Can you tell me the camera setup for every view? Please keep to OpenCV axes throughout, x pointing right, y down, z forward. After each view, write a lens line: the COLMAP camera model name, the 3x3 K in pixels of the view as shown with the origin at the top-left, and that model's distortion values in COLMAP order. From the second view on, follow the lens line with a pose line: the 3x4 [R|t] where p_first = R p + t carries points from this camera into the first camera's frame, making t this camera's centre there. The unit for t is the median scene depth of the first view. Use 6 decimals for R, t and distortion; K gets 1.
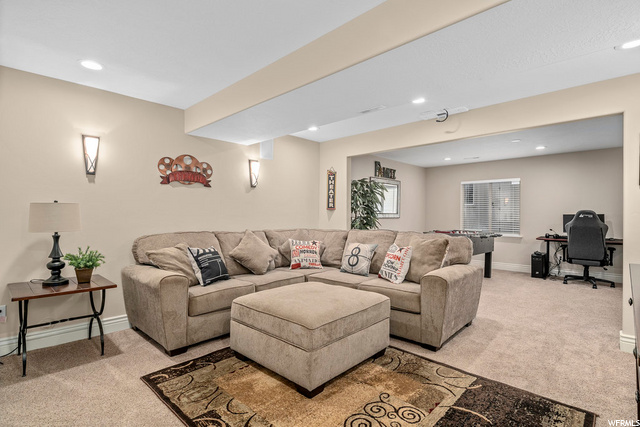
lens RADIAL K [[317.4, 0, 316.5], [0, 317.4, 211.8], [0, 0, 1]] dist [0.008673, -0.000613]
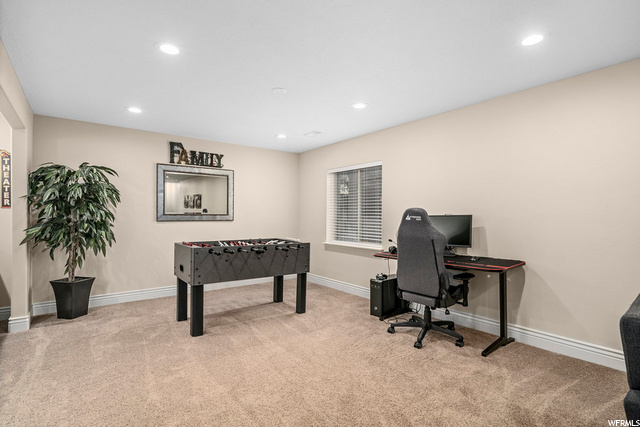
lens RADIAL K [[317.4, 0, 321.1], [0, 317.4, 215.7], [0, 0, 1]] dist [0.008673, -0.000613]
pose [[0.990185, -0.002659, -0.139739, 0.622466], [0.003176, 0.999989, 0.003472, 0.005316], [0.139728, -0.003882, 0.990182, 0.340660]]
